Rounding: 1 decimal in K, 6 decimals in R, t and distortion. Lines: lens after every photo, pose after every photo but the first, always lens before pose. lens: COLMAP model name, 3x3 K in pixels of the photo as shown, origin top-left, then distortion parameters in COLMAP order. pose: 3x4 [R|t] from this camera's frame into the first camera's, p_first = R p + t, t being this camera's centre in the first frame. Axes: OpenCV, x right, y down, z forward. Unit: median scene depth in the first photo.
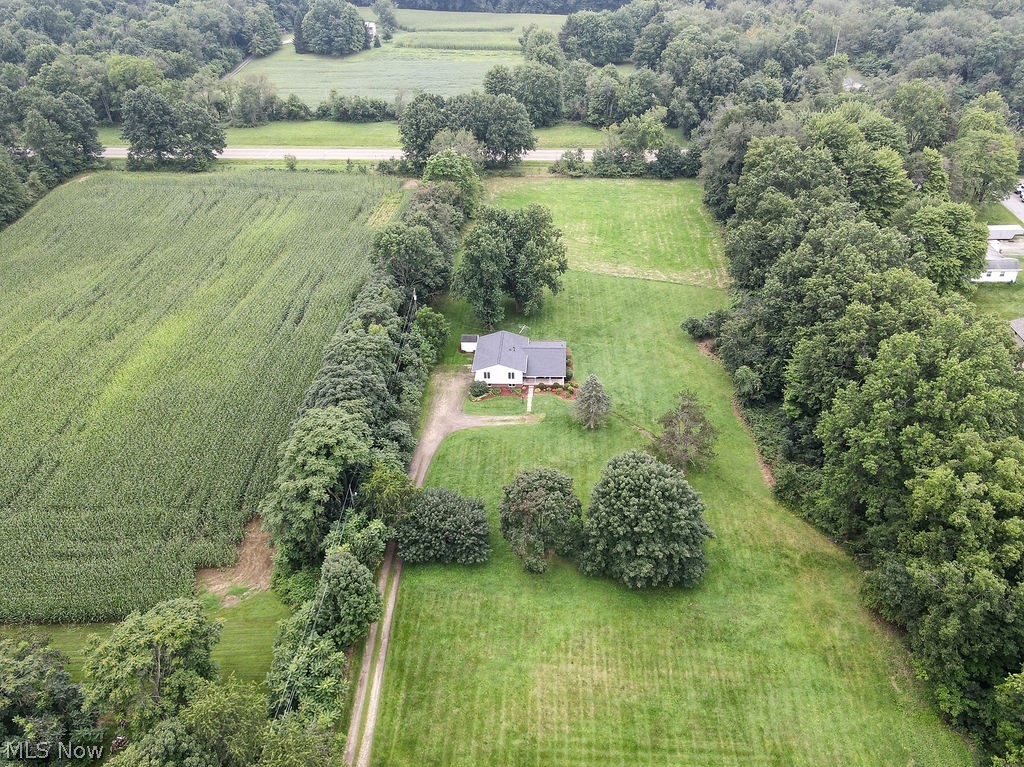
lens RADIAL K [[770.0, 0, 532.7], [0, 770.0, 379.7], [0, 0, 1]] dist [0.011987, 0.005555]
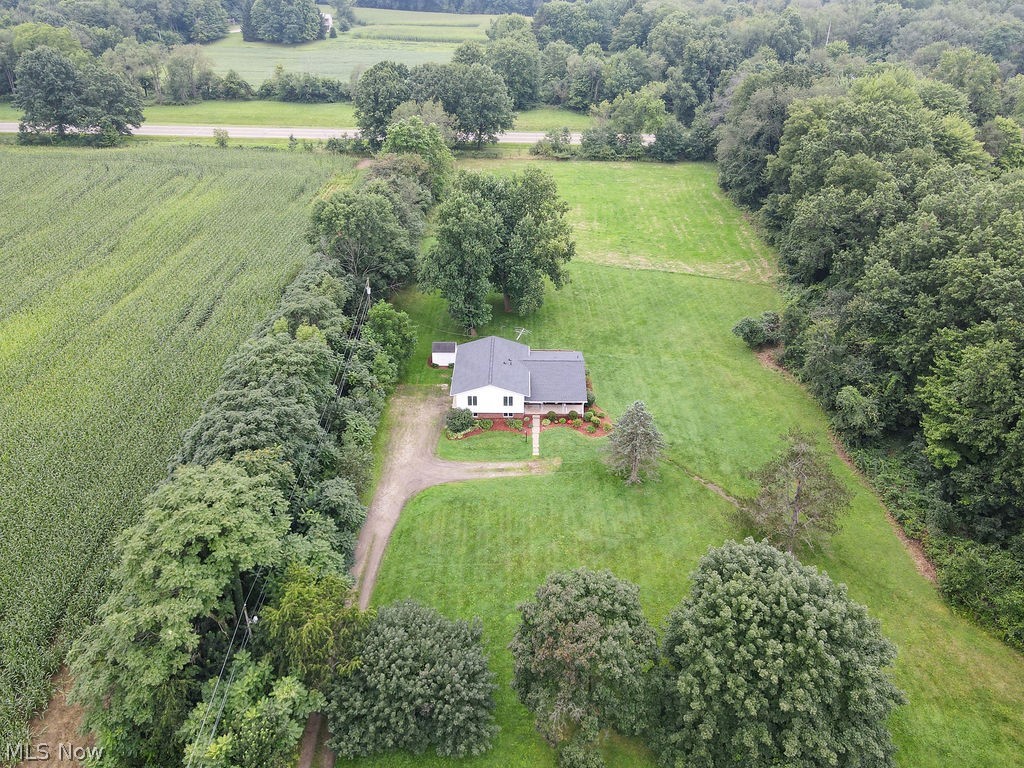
lens RADIAL K [[730.1, 0, 525.6], [0, 730.1, 307.3], [0, 0, 1]] dist [0.006855, 0.001528]
pose [[0.998118, 0.003295, 0.061229, -0.051923], [0.003635, 0.993620, -0.112718, -0.014701], [-0.061210, 0.112729, 0.991739, 0.342430]]
